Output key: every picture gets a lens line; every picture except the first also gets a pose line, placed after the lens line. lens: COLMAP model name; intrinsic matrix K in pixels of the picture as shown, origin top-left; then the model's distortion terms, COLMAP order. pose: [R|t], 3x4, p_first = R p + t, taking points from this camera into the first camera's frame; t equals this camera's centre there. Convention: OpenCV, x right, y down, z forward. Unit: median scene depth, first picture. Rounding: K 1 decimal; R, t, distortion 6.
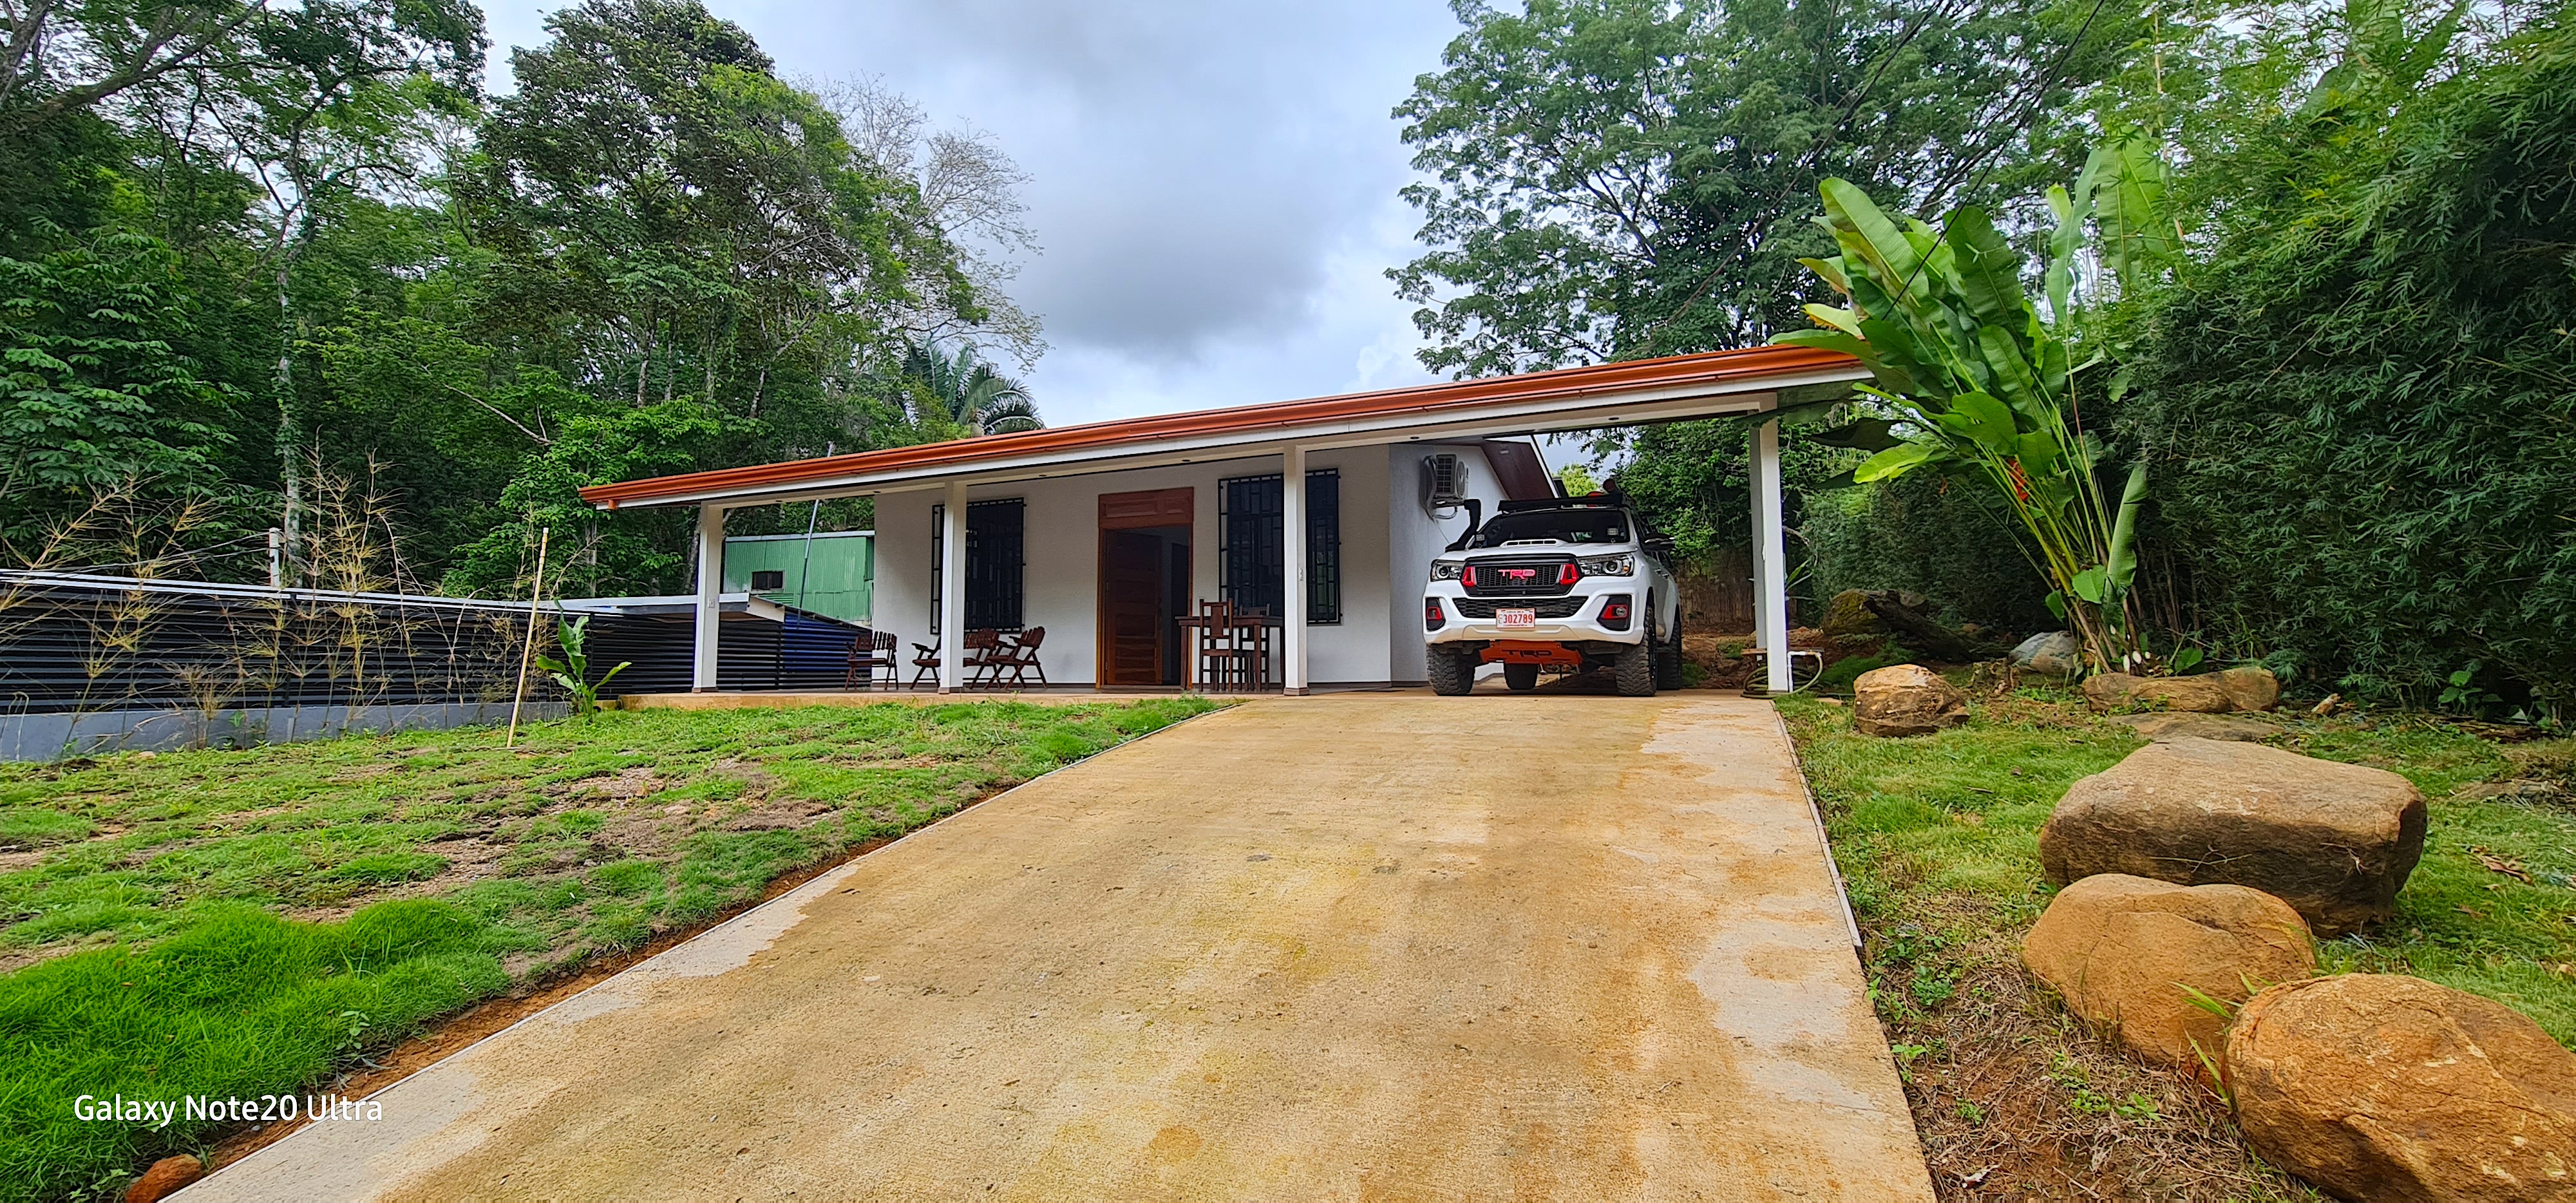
lens RADIAL K [[1055.8, 0, 1292.0], [0, 1055.8, 585.8], [0, 0, 1]] dist [-0.001243, -0.000311]
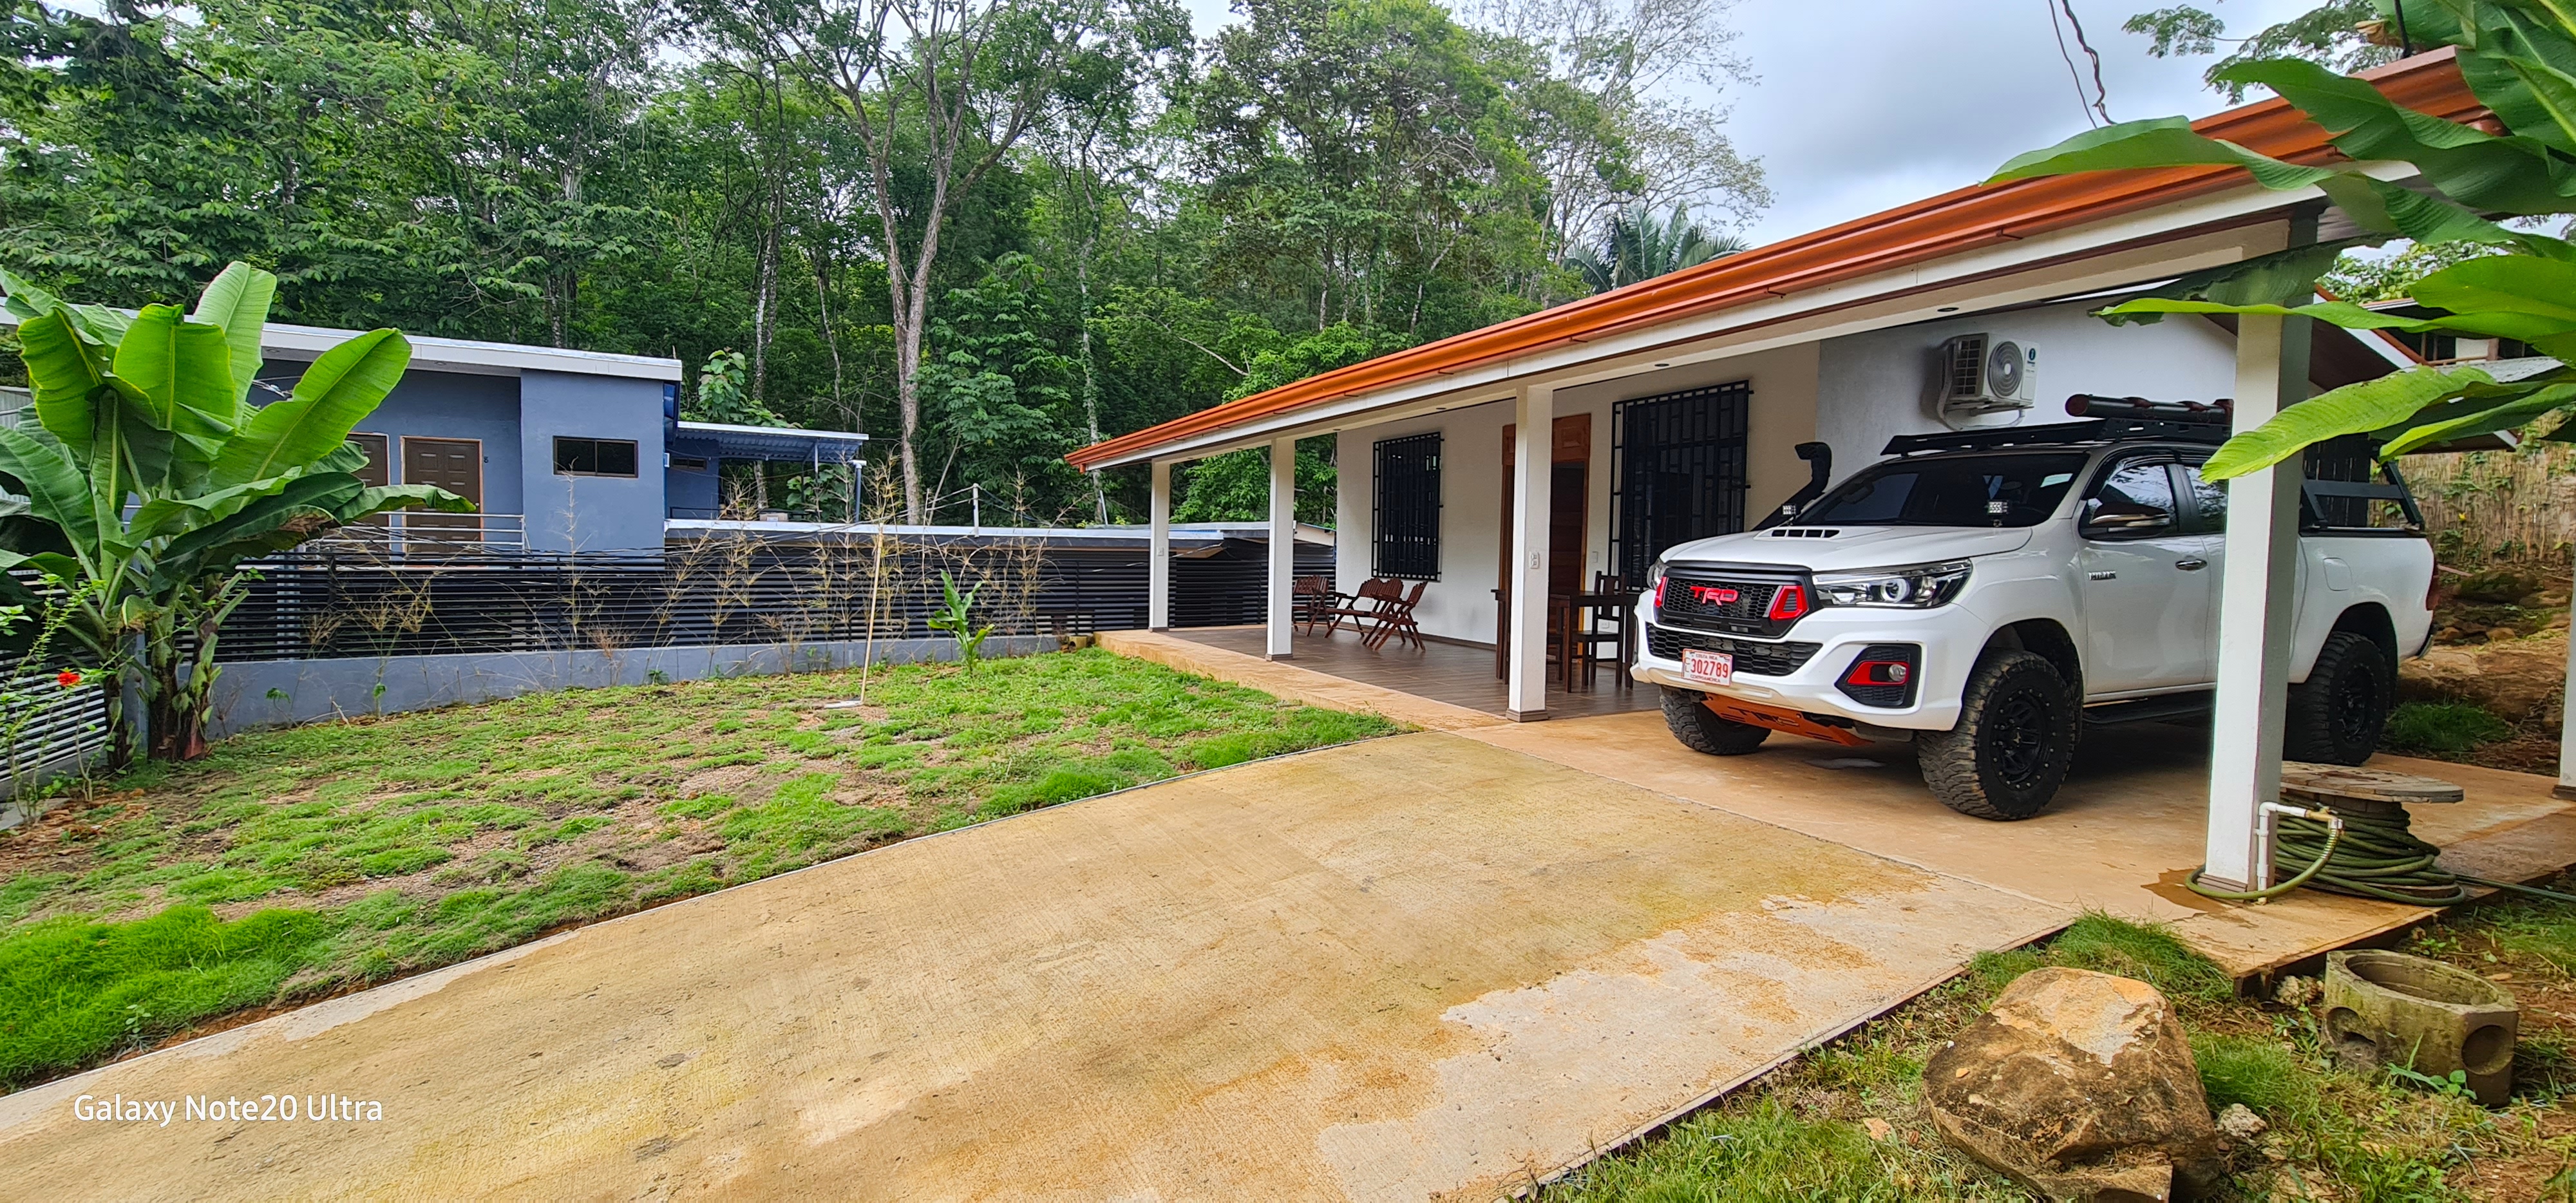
lens RADIAL K [[1055.8, 0, 1289.1], [0, 1055.8, 611.0], [0, 0, 1]] dist [-0.001243, -0.000311]
pose [[0.755141, 0.057720, -0.653016, 0.296164], [0.036117, 0.990940, 0.129355, -0.062846], [0.654566, -0.121266, 0.746216, 0.257748]]
